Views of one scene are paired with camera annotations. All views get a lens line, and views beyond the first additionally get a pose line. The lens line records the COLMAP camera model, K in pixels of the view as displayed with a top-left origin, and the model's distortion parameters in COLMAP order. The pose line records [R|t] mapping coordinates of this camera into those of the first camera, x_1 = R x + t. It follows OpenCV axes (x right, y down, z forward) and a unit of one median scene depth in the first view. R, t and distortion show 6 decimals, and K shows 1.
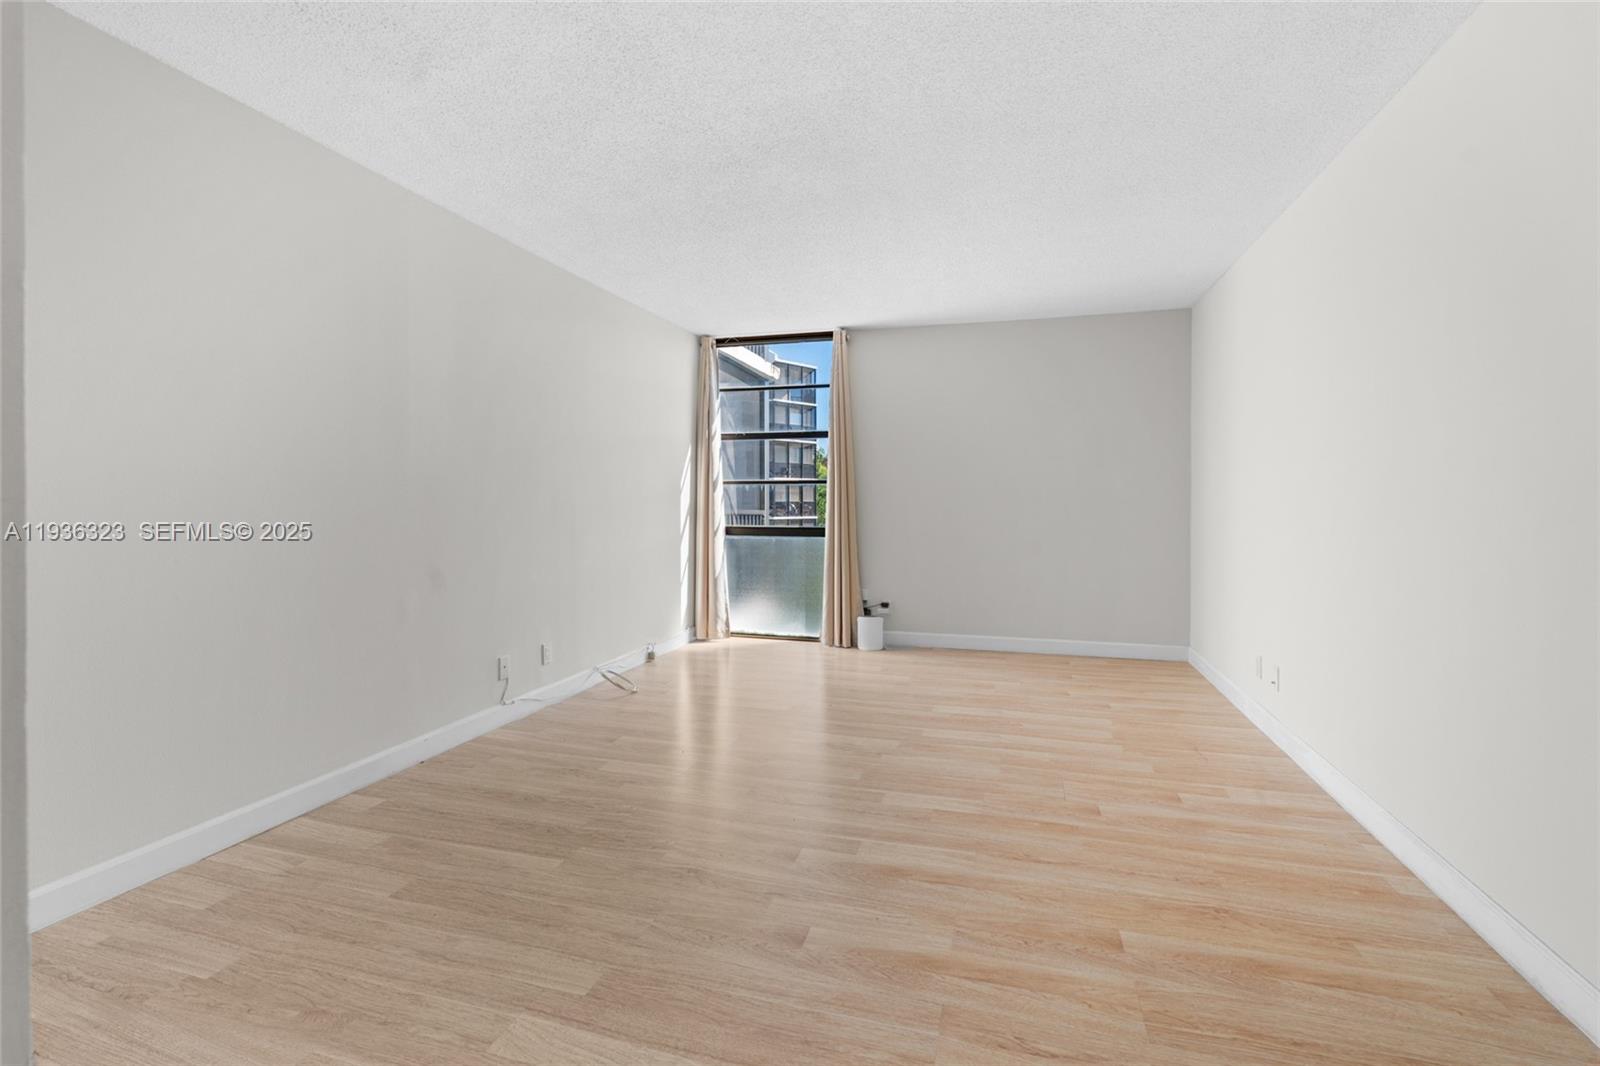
lens RADIAL K [[707.6, 0, 798.2], [0, 707.6, 519.1], [0, 0, 1]] dist [-0.005045, 0.000543]
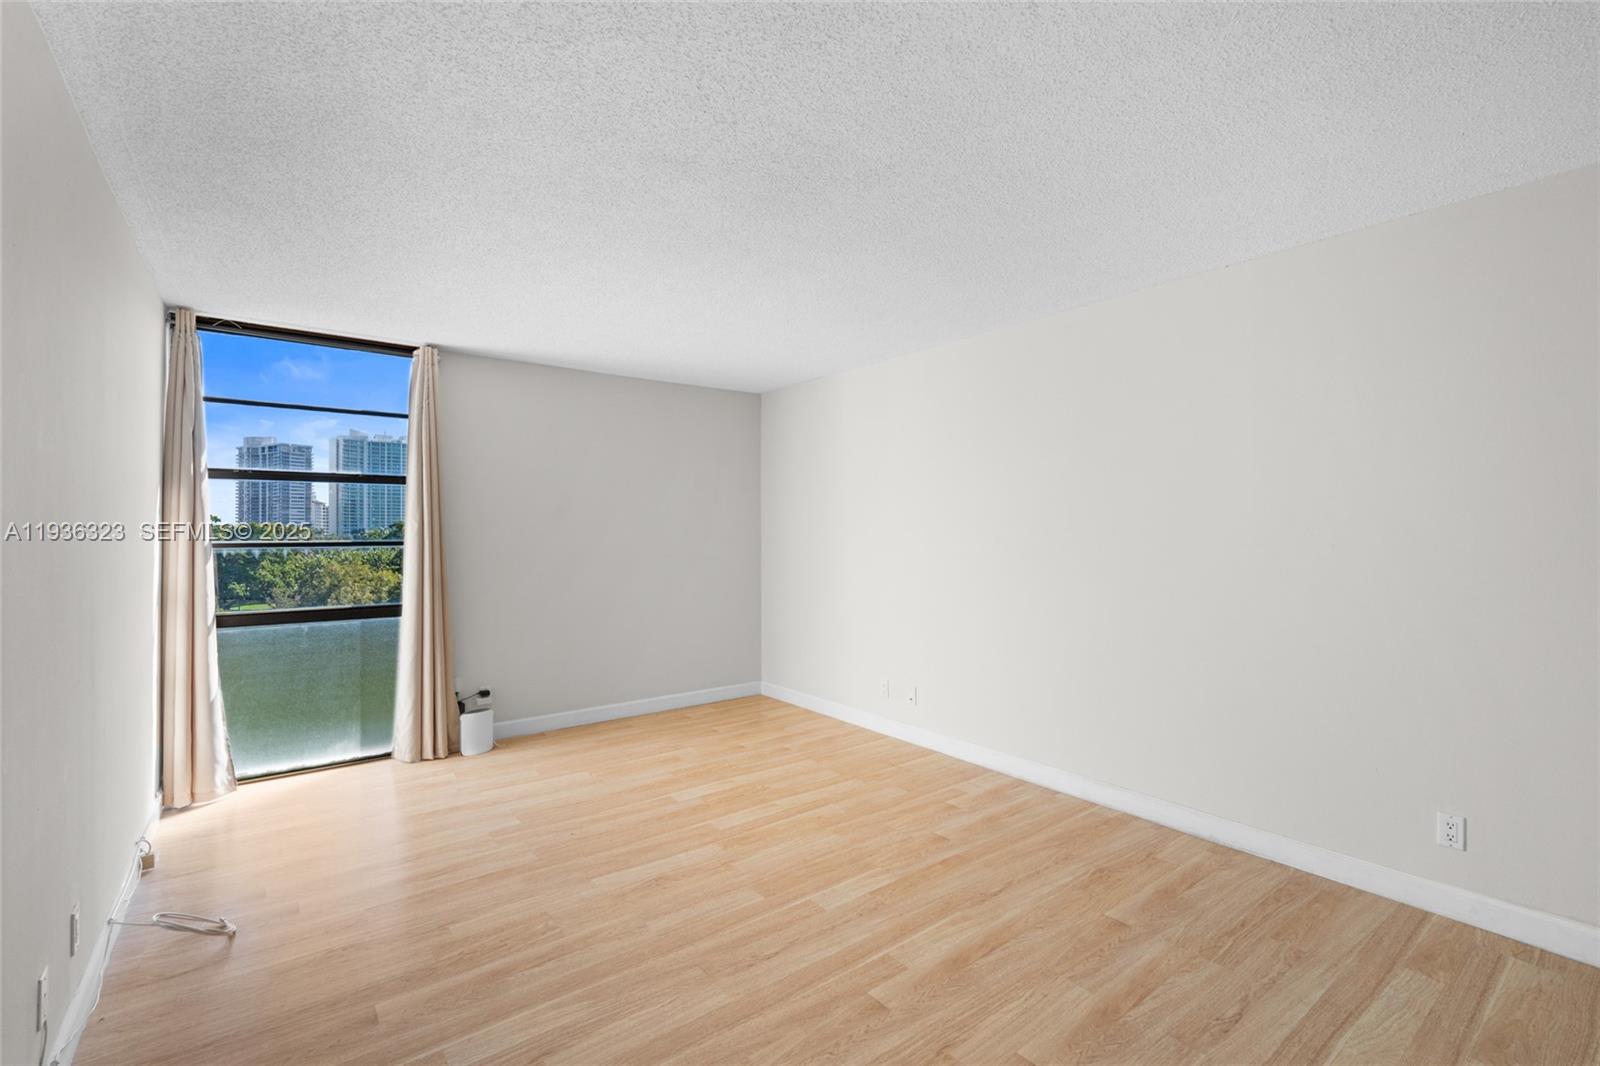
lens RADIAL K [[707.6, 0, 792.1], [0, 707.6, 531.2], [0, 0, 1]] dist [-0.005045, 0.000543]
pose [[0.595869, -0.003786, 0.803072, -0.633145], [0.028418, 0.999462, -0.016373, -0.082835], [-0.802578, 0.032578, 0.595656, 0.444696]]
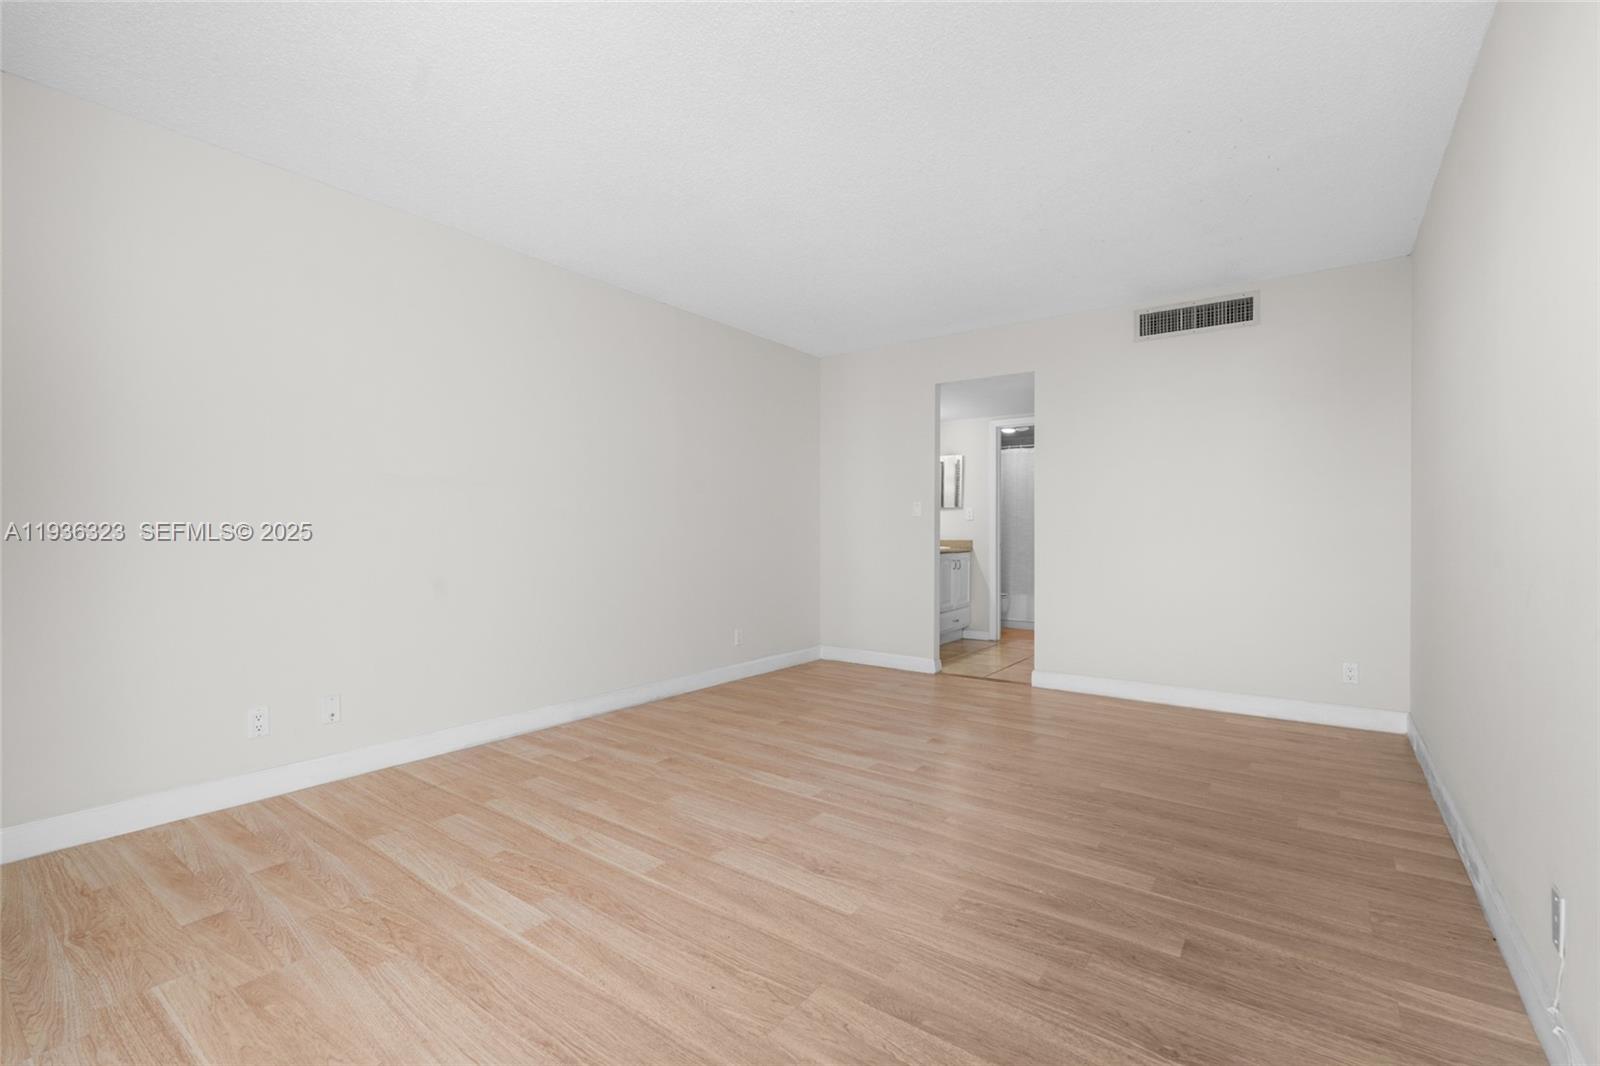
lens RADIAL K [[707.6, 0, 799.4], [0, 707.6, 521.7], [0, 0, 1]] dist [-0.005045, 0.000543]
pose [[-0.942240, -0.000496, 0.334939, -0.198638], [0.004981, 0.999868, 0.015493, -0.022386], [-0.334903, 0.016267, -0.942112, 1.942637]]
